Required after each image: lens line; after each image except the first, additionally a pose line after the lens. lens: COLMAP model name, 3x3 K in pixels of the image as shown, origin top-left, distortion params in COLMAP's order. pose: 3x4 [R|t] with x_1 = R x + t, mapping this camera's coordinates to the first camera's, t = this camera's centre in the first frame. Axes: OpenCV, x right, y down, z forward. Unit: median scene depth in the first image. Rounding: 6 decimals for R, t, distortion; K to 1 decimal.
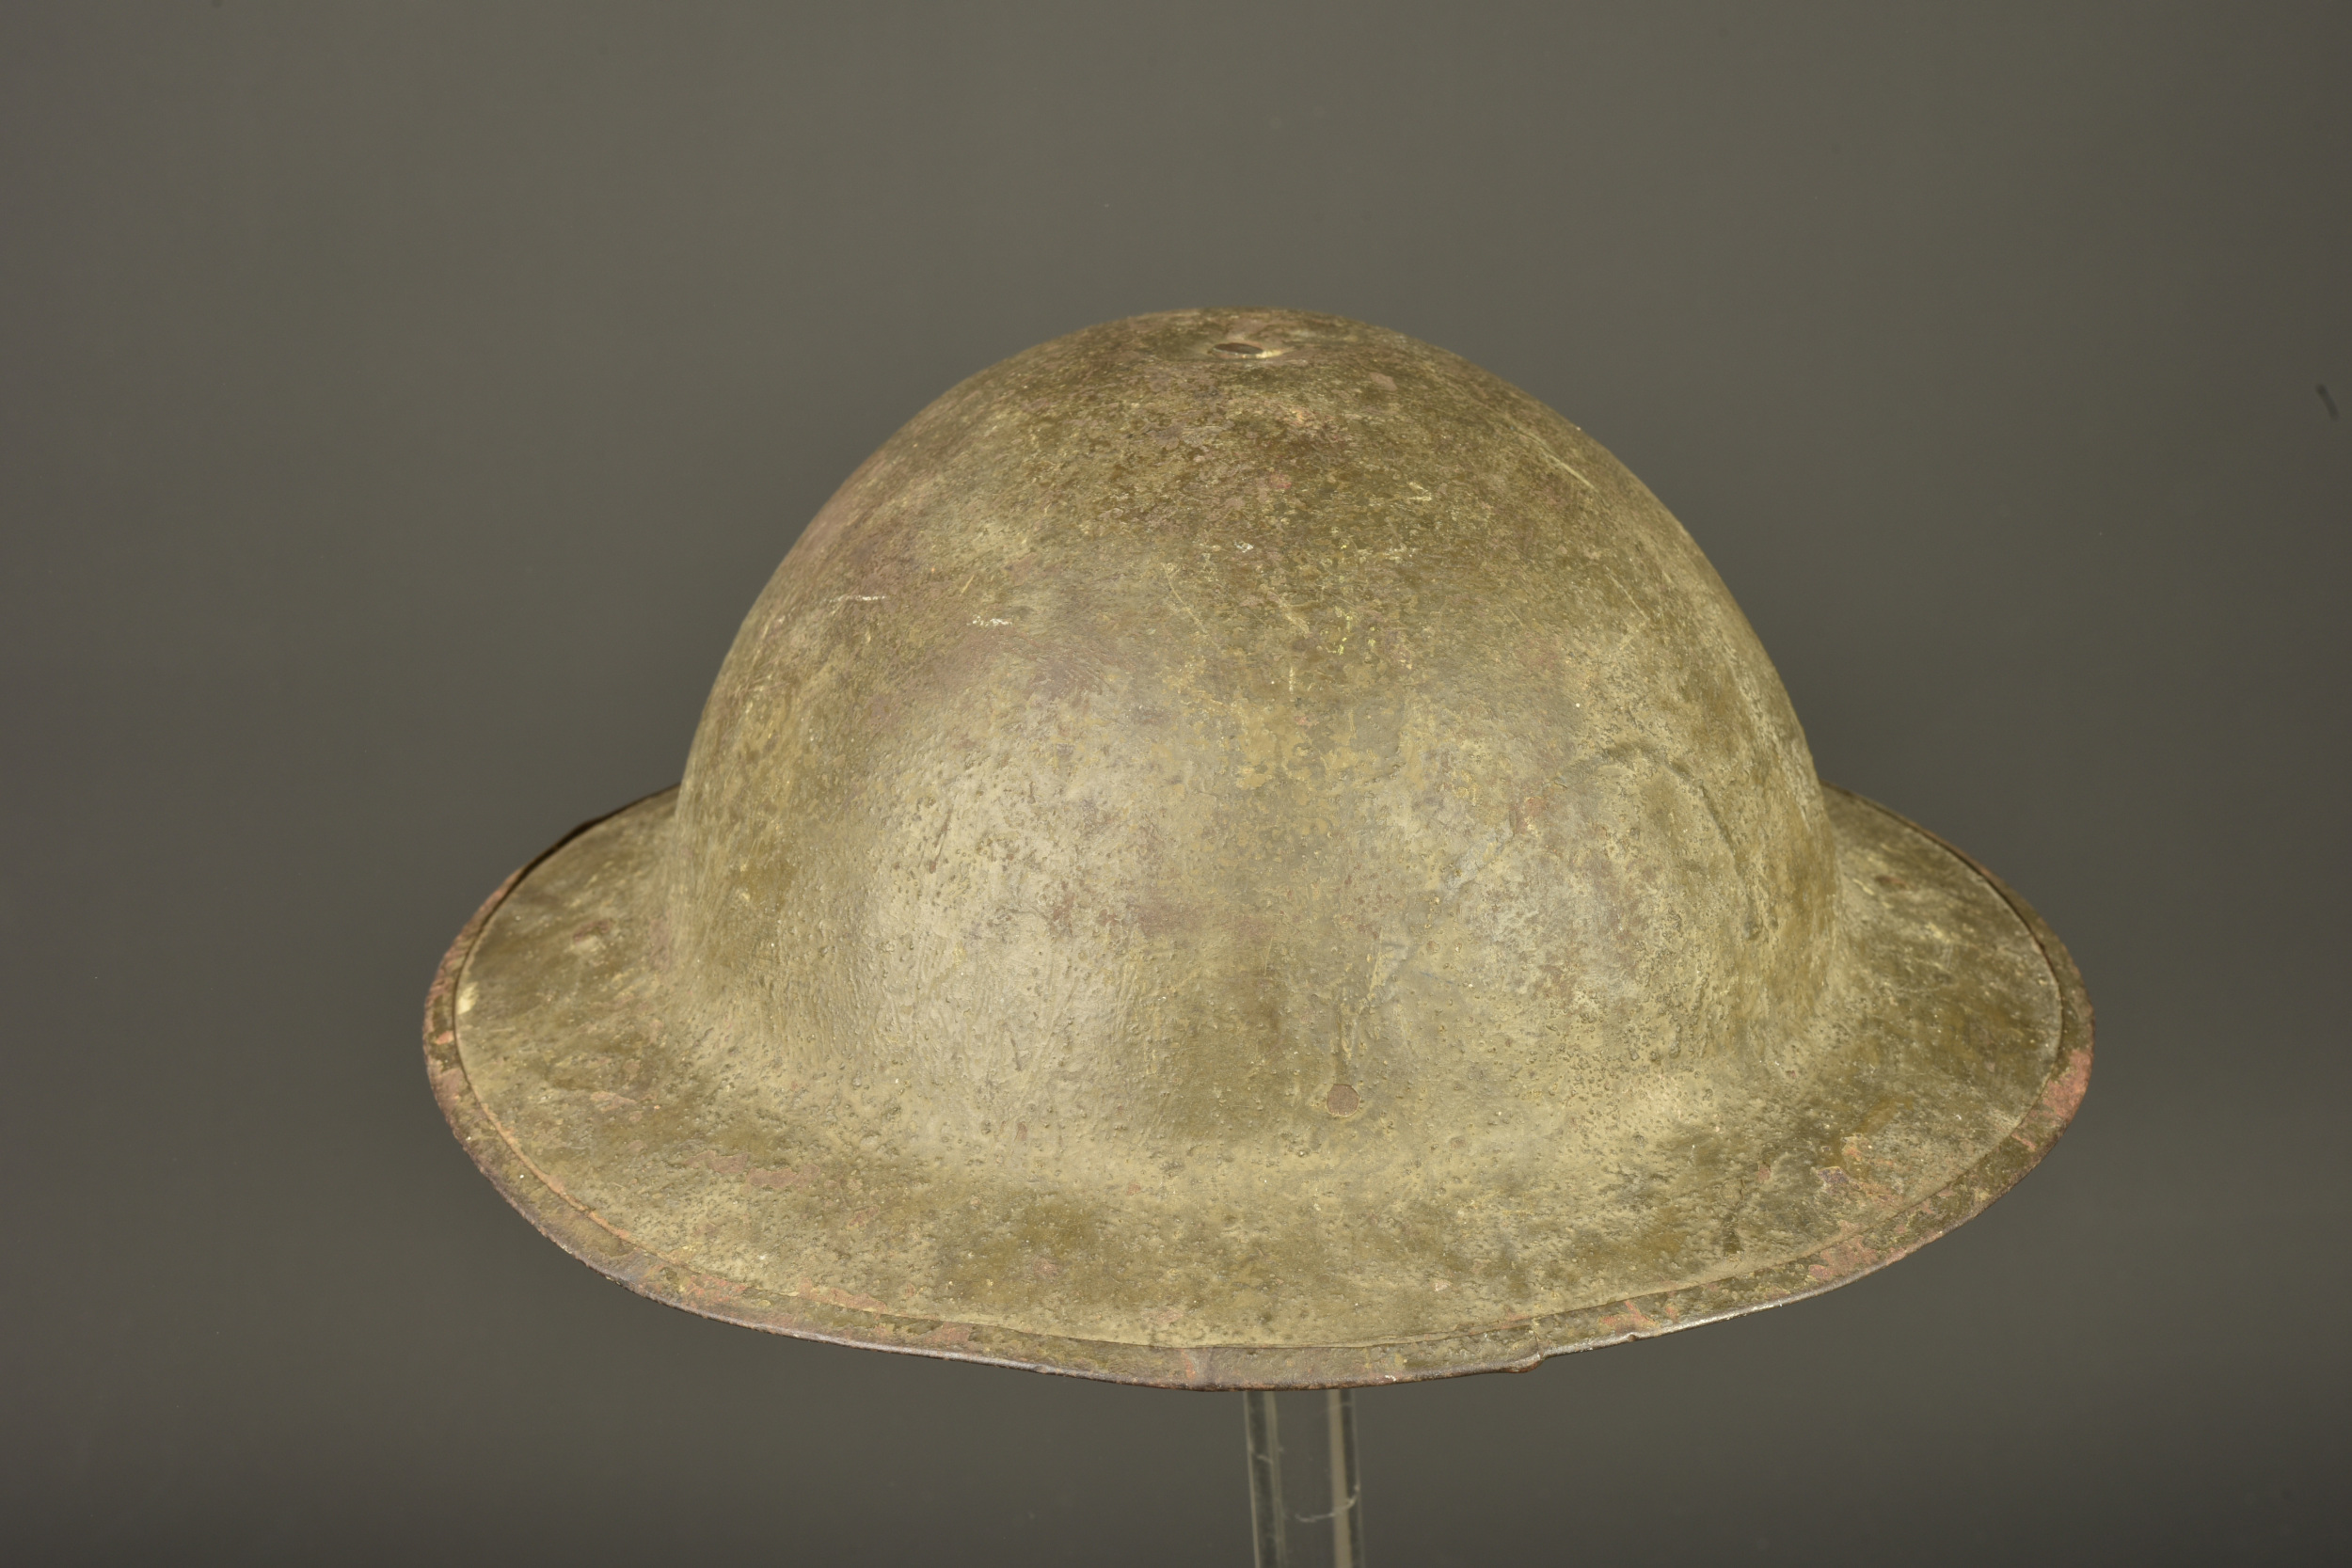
lens RADIAL K [[4032.3, 0, 1173.0], [0, 4032.3, 778.6], [0, 0, 1]] dist [0.047667, 0.000000]
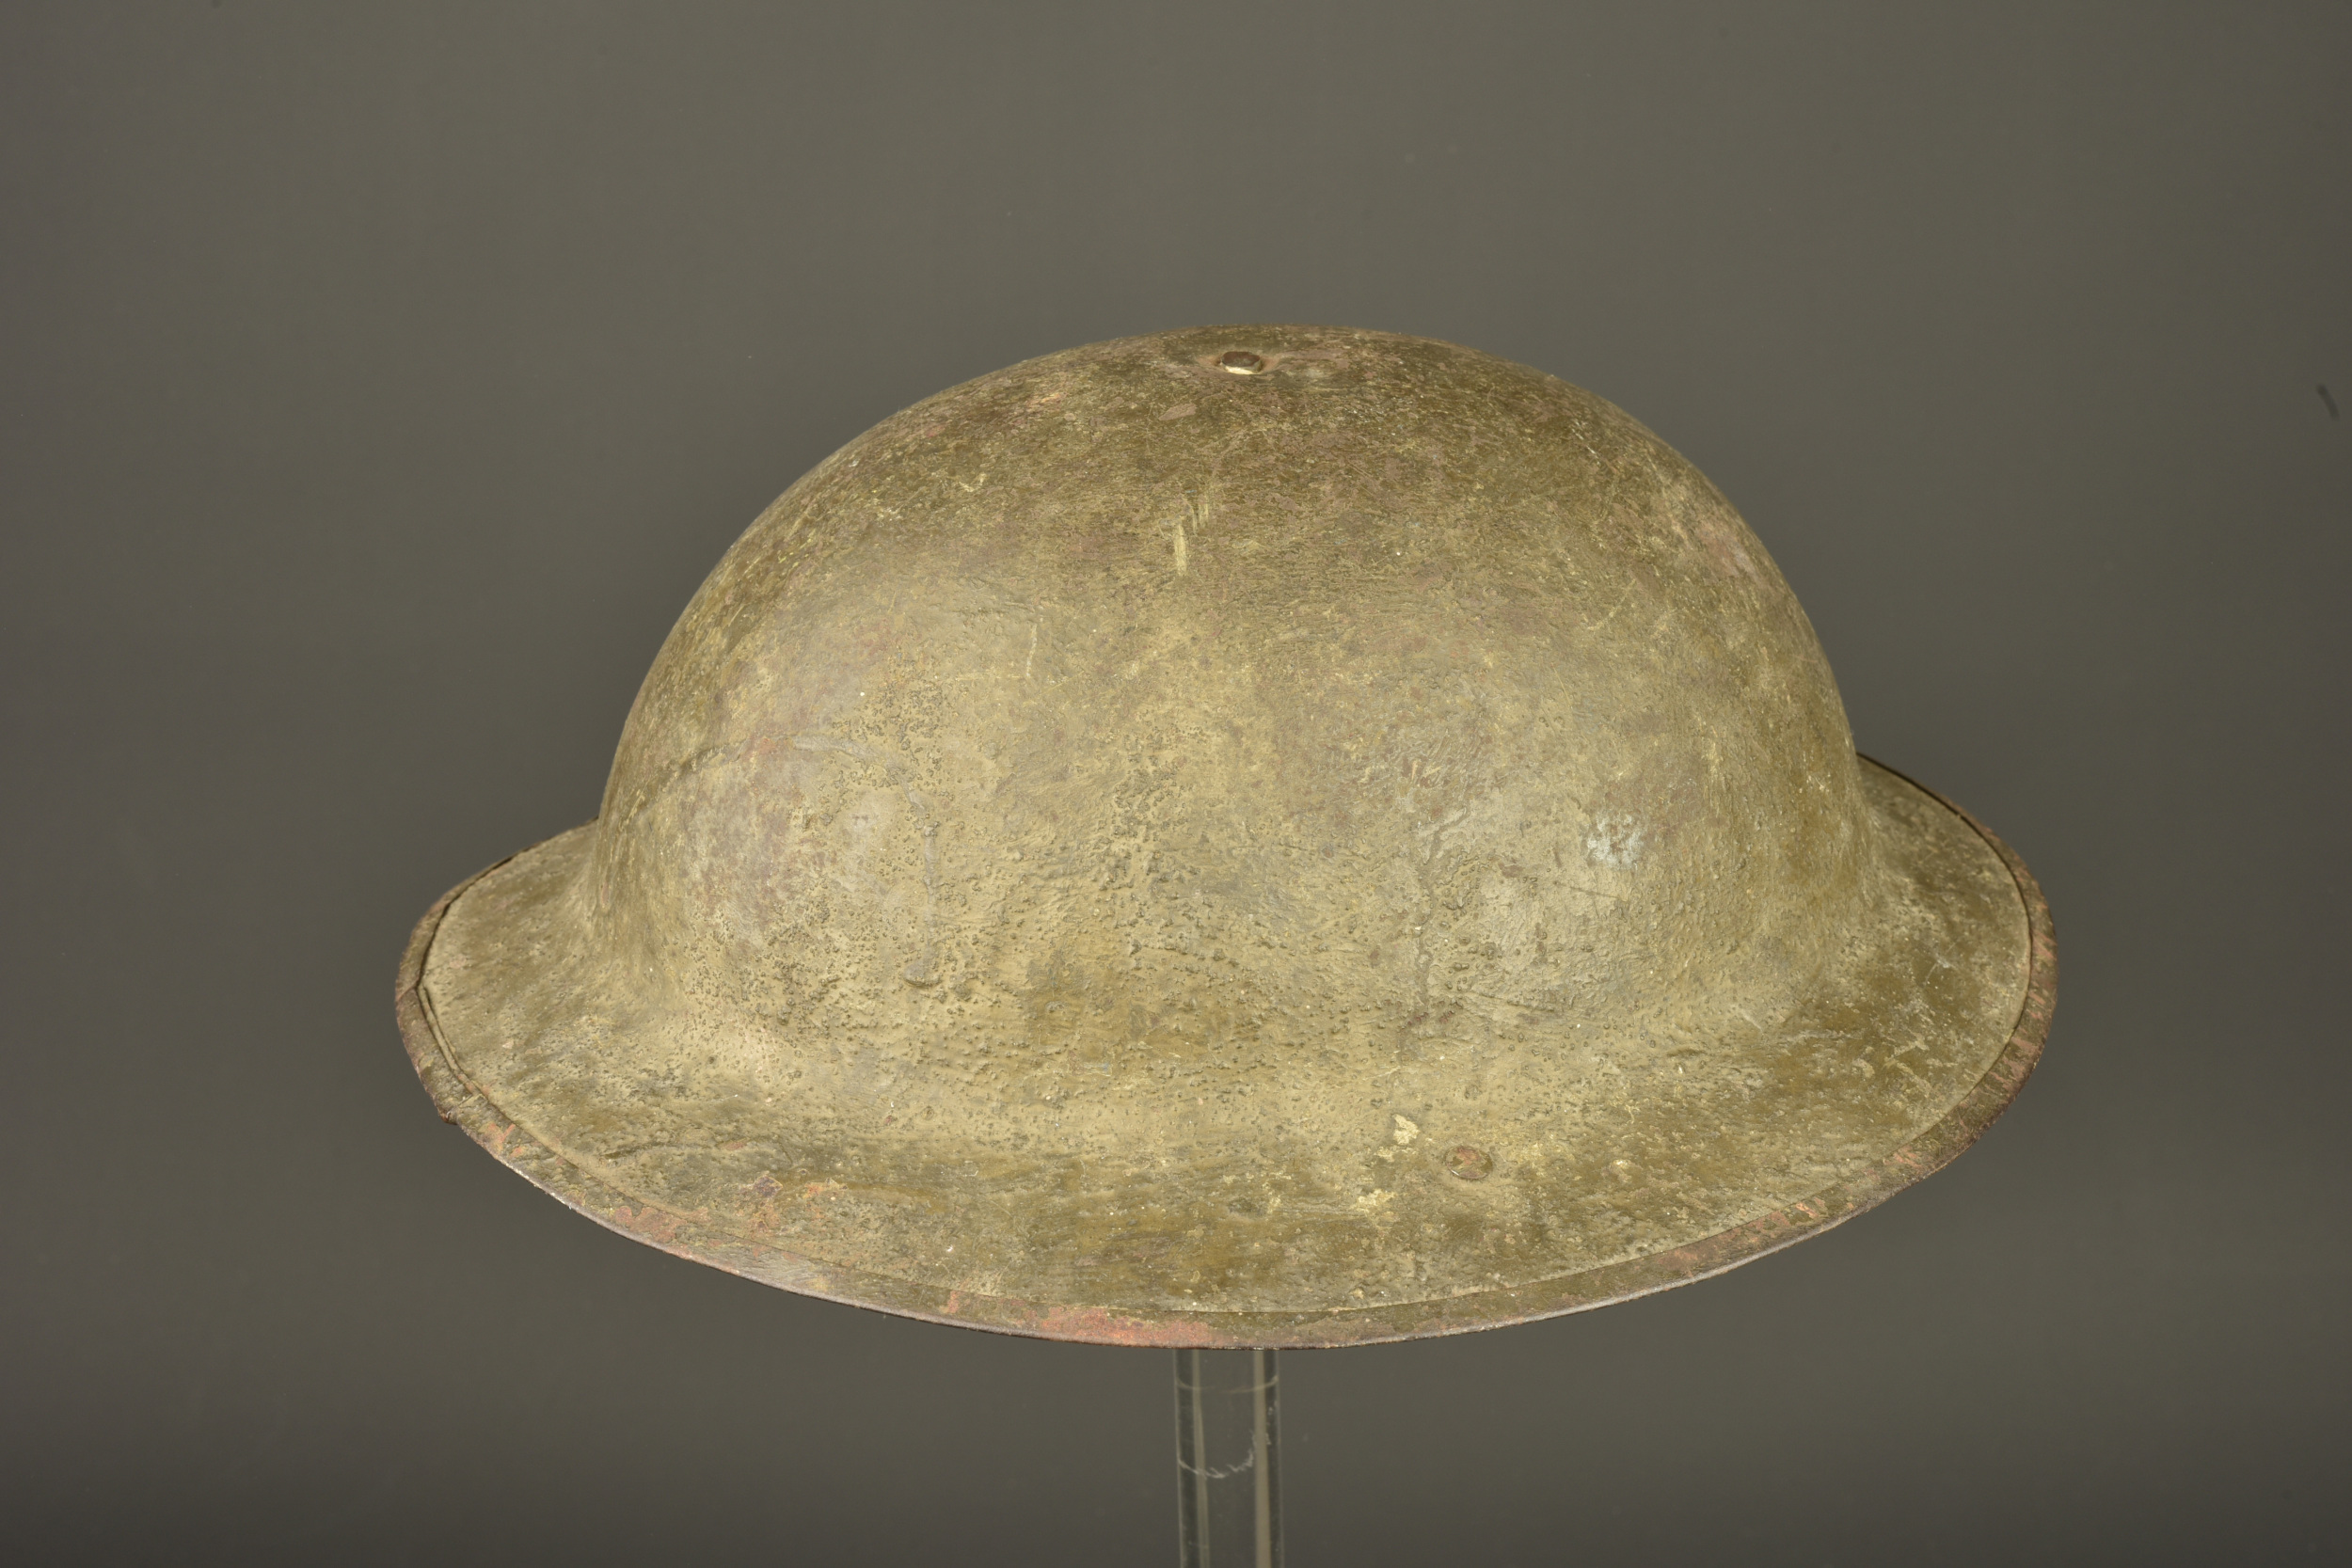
lens RADIAL K [[4032.3, 0, 1173.3], [0, 4032.3, 789.2], [0, 0, 1]] dist [0.047667, 0.000000]
pose [[0.237348, 0.373149, -0.896898, 1.099927], [-0.335399, 0.897982, 0.284843, -0.331186], [0.911687, 0.233211, 0.338288, 0.724925]]
